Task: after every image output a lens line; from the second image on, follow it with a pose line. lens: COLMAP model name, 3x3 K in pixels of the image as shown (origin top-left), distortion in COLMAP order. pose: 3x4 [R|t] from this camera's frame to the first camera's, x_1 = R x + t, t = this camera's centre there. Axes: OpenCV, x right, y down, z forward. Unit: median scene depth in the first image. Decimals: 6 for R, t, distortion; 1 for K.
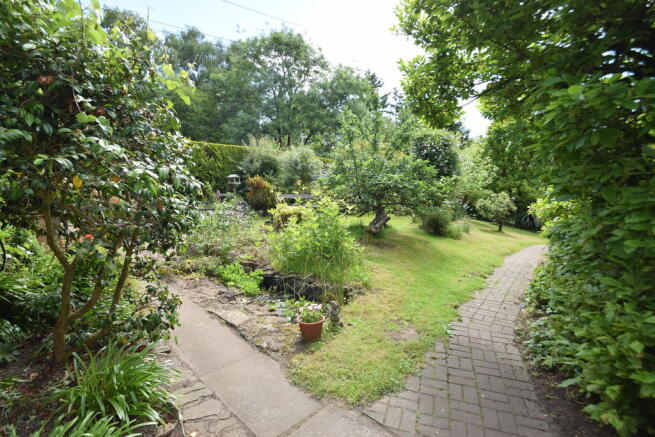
lens RADIAL K [[323.0, 0, 326.3], [0, 323.0, 220.8], [0, 0, 1]] dist [0.002523, 0.000112]
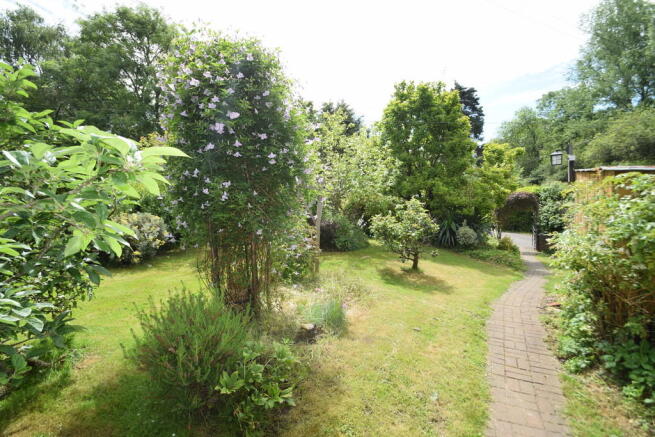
lens RADIAL K [[304.7, 0, 328.2], [0, 304.7, 216.9], [0, 0, 1]] dist [-0.000579, 0.000248]
pose [[0.968352, -0.081397, 0.235943, 0.223891], [0.089753, 0.995653, -0.024879, -0.047437], [-0.232892, 0.045268, 0.971448, 0.423159]]
